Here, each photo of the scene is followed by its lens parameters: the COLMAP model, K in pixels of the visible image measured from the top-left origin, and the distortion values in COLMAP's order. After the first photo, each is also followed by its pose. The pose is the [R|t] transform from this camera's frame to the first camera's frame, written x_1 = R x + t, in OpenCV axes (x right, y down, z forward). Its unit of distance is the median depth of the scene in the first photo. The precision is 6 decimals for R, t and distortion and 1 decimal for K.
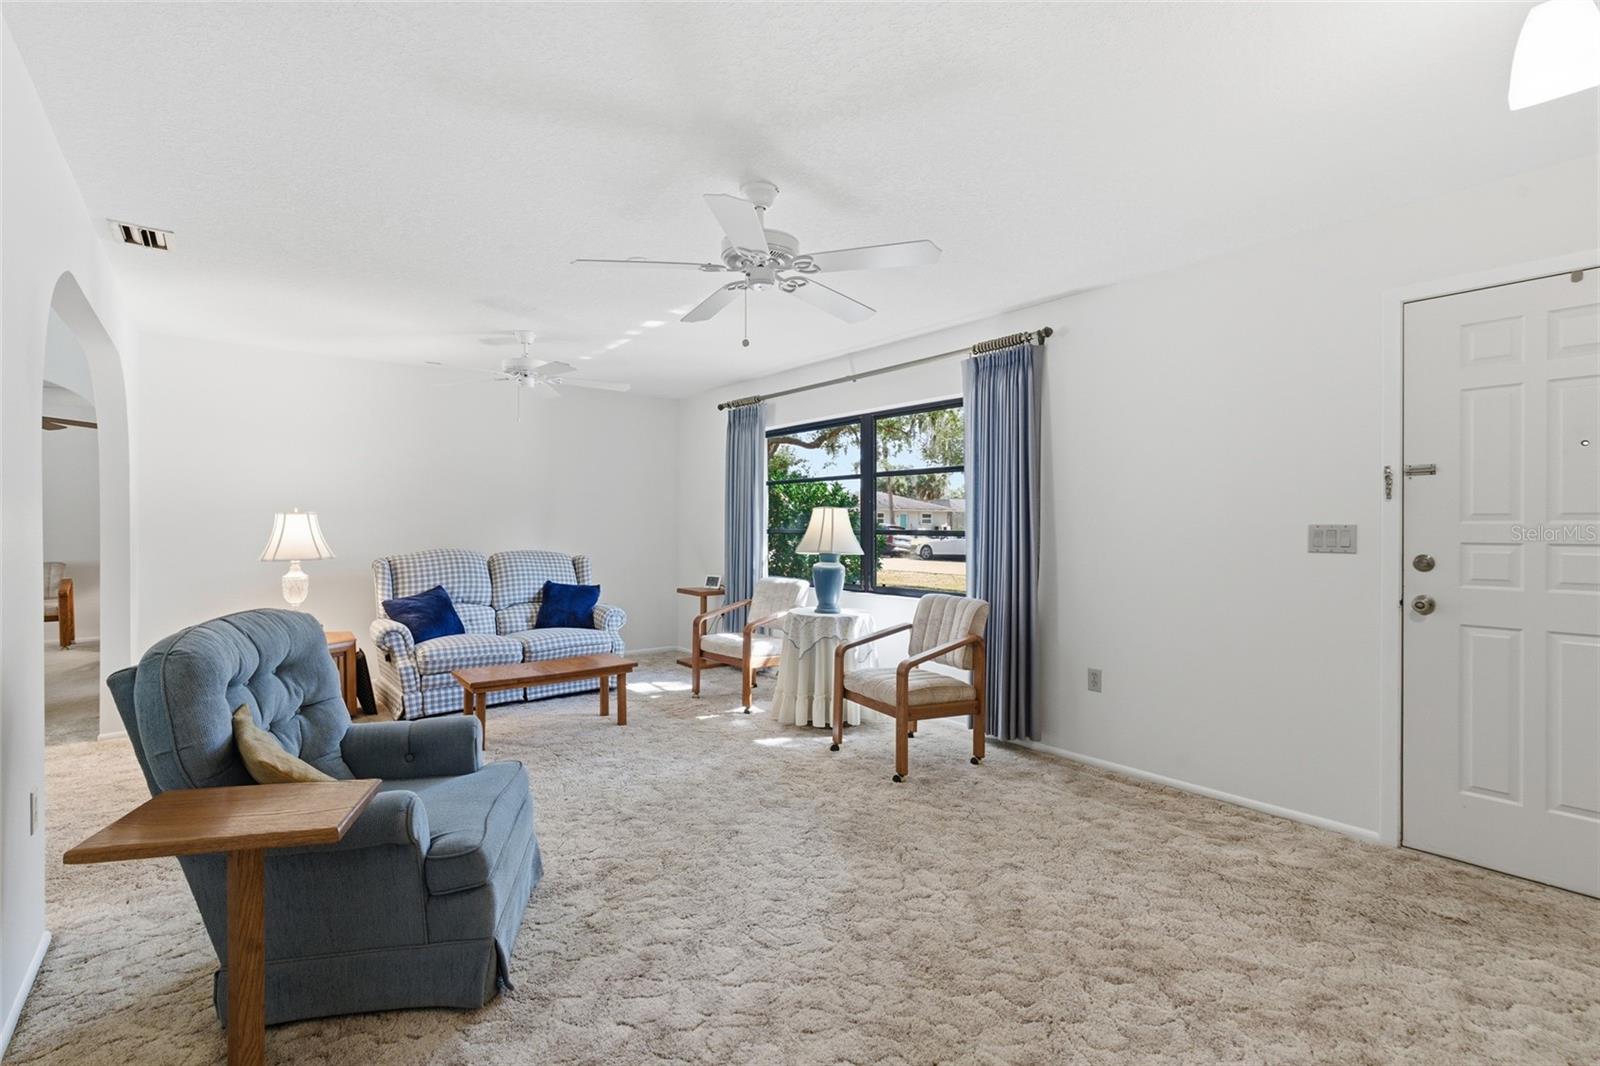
lens RADIAL K [[731.8, 0, 787.6], [0, 731.8, 532.1], [0, 0, 1]] dist [-0.009631, 0.002488]
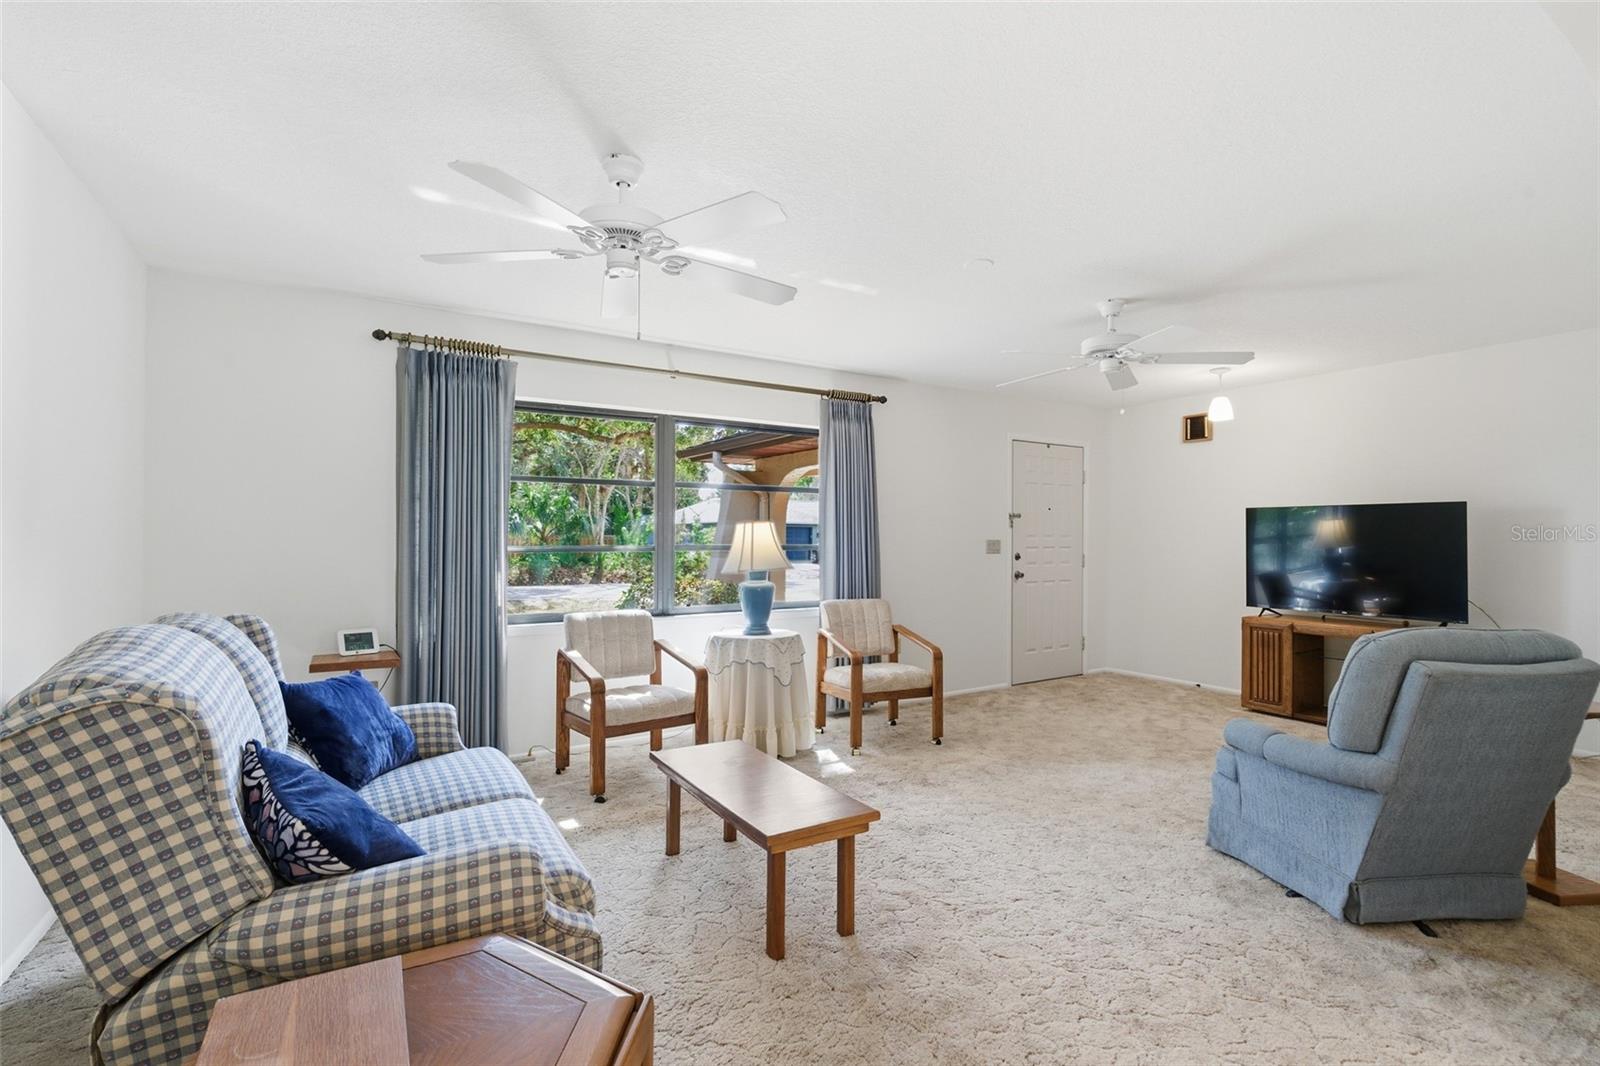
lens RADIAL K [[731.8, 0, 809.0], [0, 731.8, 532.0], [0, 0, 1]] dist [-0.009631, 0.002488]
pose [[0.102976, 0.010338, 0.994630, -0.818846], [0.009239, 0.999893, -0.011349, -0.007671], [-0.994641, 0.010358, 0.102869, 0.792355]]
